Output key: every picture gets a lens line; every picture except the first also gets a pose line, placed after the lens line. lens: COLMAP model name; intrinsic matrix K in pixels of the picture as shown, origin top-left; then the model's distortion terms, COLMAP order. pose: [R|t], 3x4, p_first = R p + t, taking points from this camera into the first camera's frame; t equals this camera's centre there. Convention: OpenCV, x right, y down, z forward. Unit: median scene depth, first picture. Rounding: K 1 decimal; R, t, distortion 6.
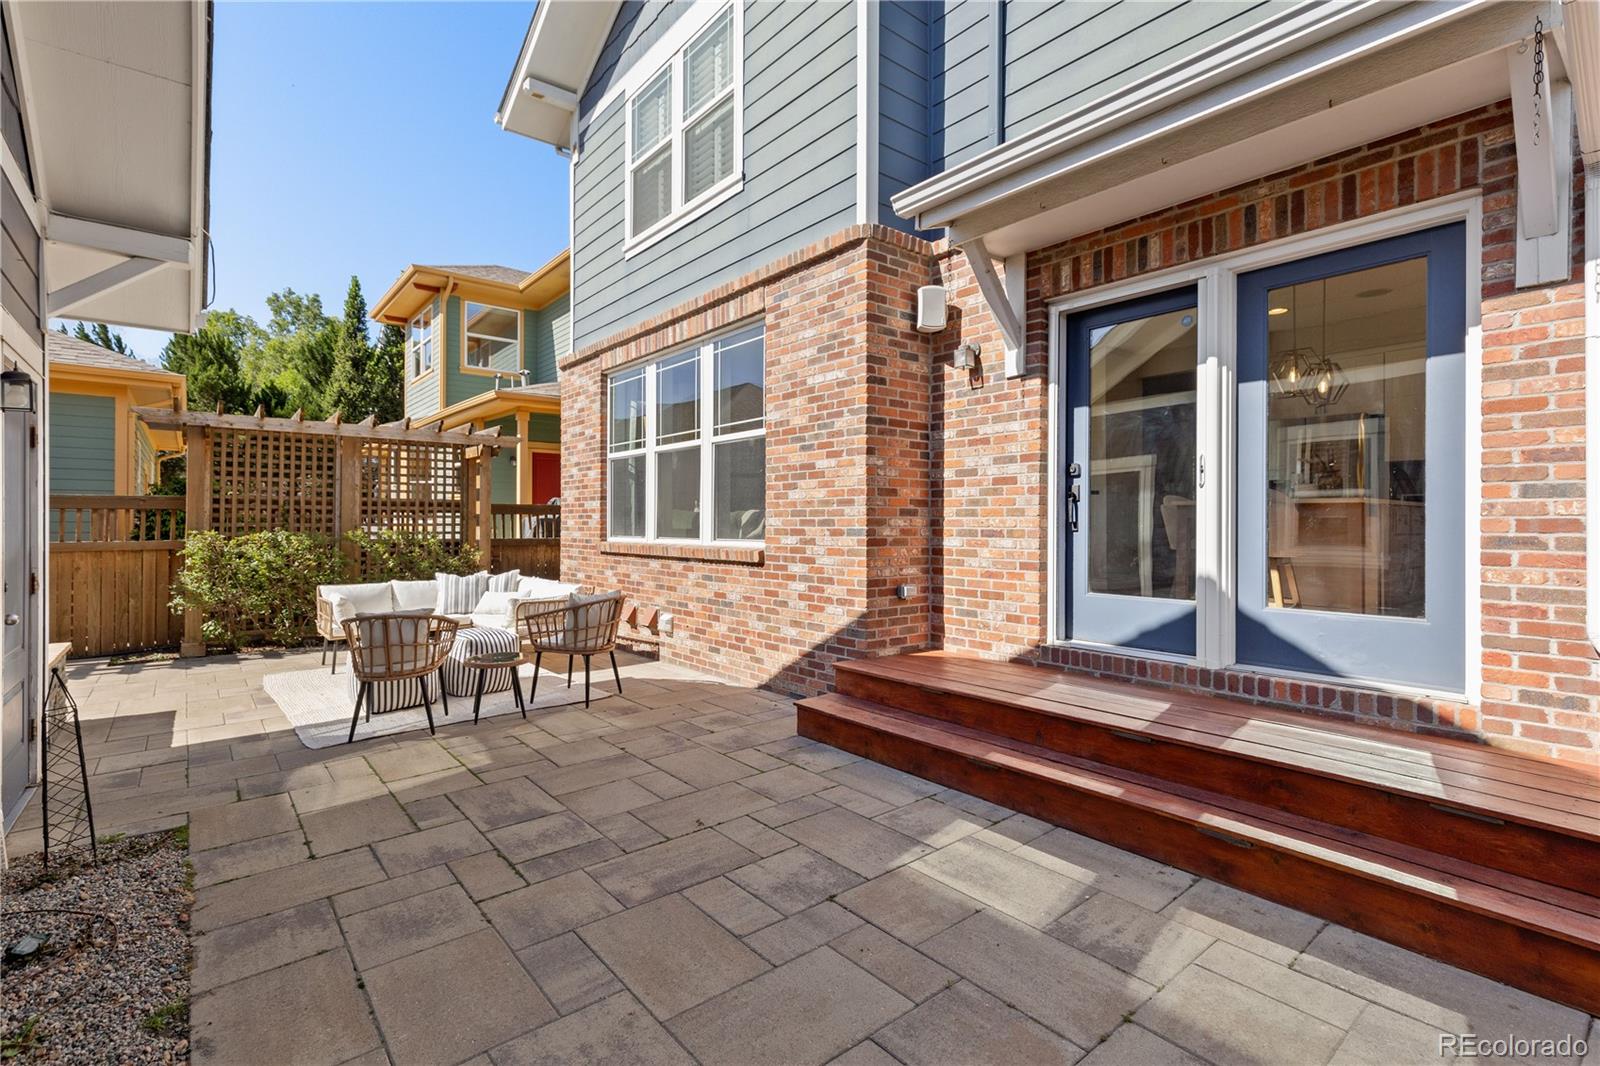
lens RADIAL K [[733.5, 0, 802.6], [0, 733.5, 522.4], [0, 0, 1]] dist [0.013217, -0.002352]
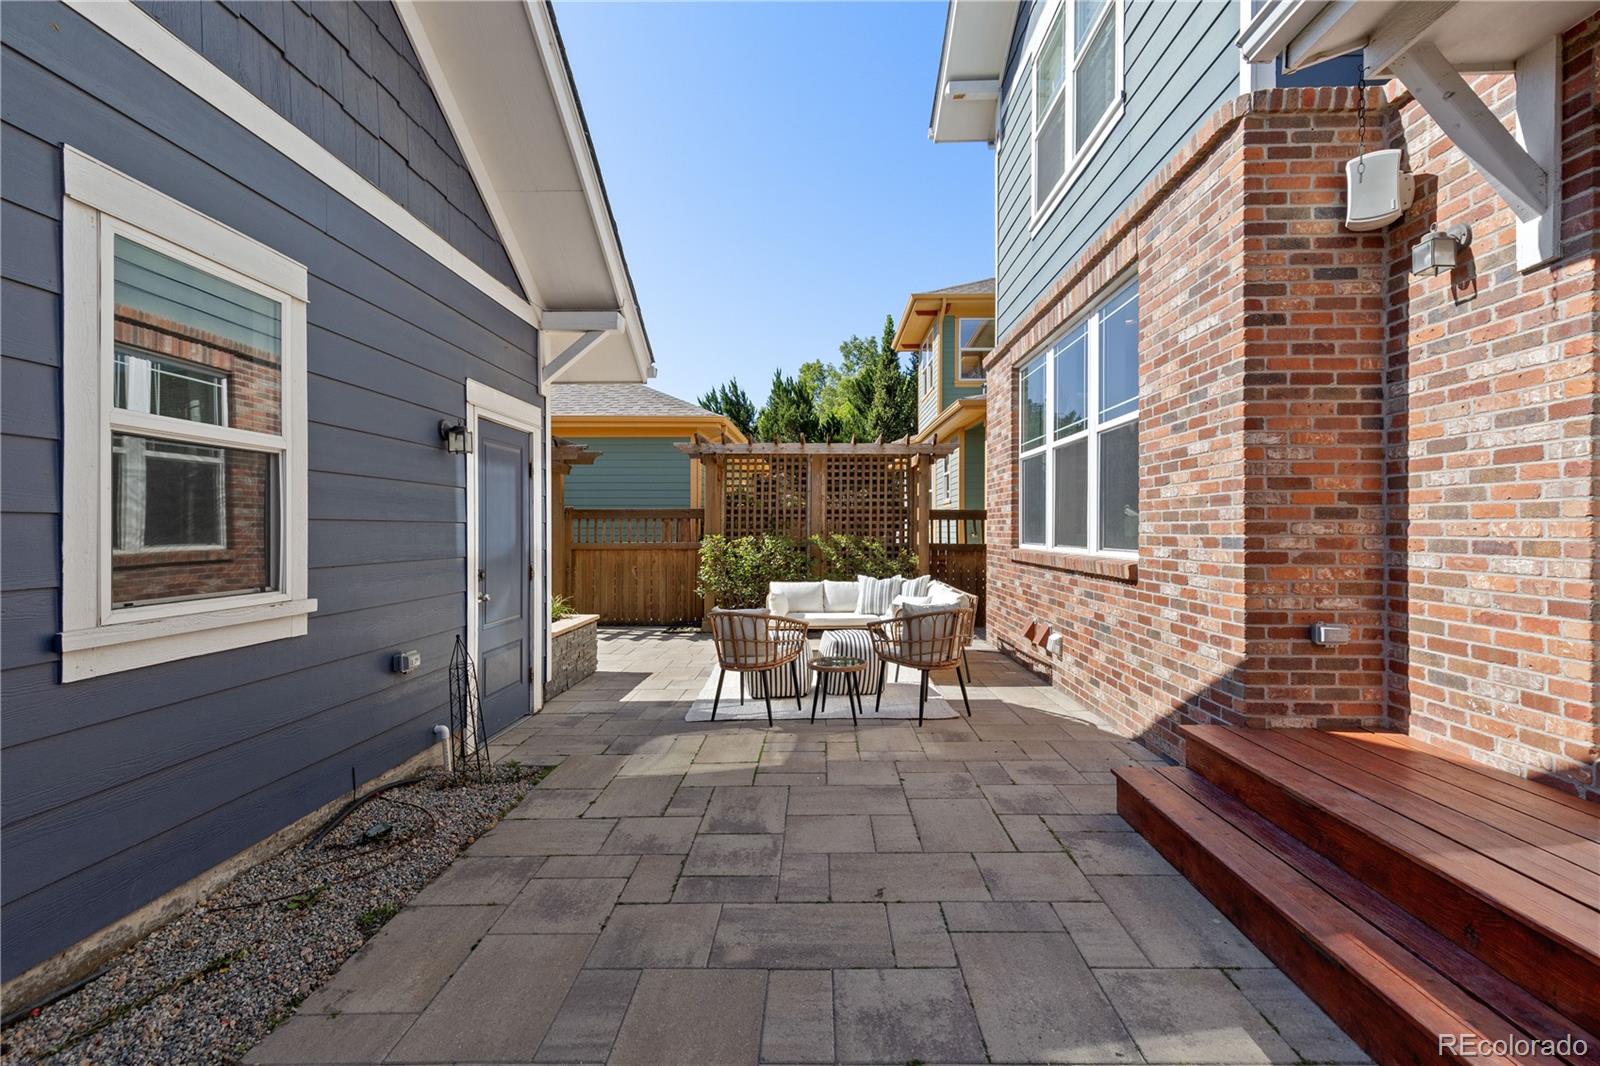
lens RADIAL K [[733.5, 0, 815.6], [0, 733.5, 525.4], [0, 0, 1]] dist [0.013217, -0.002352]
pose [[0.763175, -0.003535, -0.646182, 0.219976], [0.002268, 0.999994, -0.002792, -0.001974], [0.646187, 0.000665, 0.763179, 0.206254]]
